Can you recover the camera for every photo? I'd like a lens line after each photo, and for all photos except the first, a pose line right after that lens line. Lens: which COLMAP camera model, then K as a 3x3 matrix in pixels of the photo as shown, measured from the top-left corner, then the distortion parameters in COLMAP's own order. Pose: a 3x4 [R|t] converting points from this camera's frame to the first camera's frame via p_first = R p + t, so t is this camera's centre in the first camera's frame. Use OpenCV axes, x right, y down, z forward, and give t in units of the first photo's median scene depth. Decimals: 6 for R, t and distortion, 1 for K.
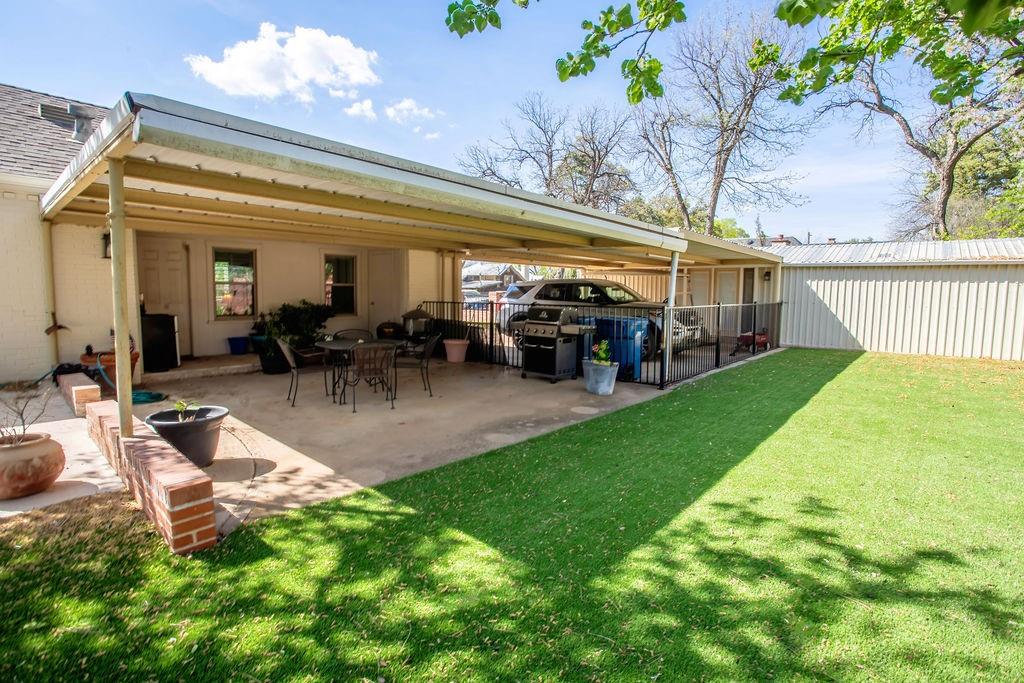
lens RADIAL K [[485.4, 0, 510.2], [0, 485.4, 331.4], [0, 0, 1]] dist [-0.001628, 0.000919]
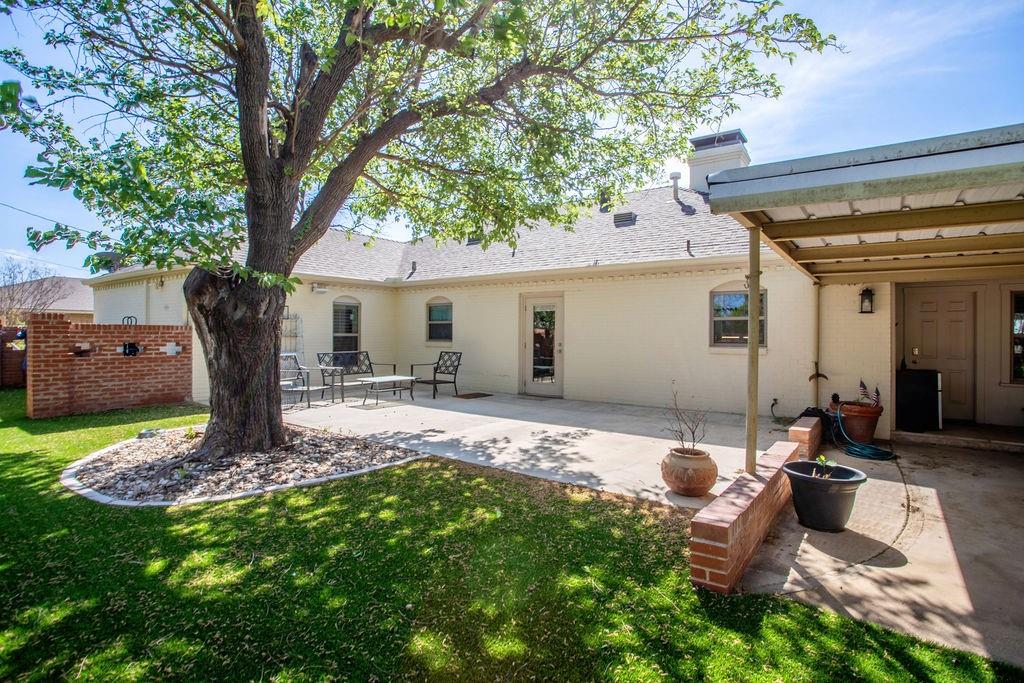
lens RADIAL K [[485.4, 0, 510.2], [0, 485.4, 331.4], [0, 0, 1]] dist [-0.001628, 0.000919]
pose [[0.151640, -0.021510, -0.988202, 0.246255], [-0.088871, 0.995417, -0.035304, -0.018490], [0.984432, 0.093176, 0.149034, 0.278437]]
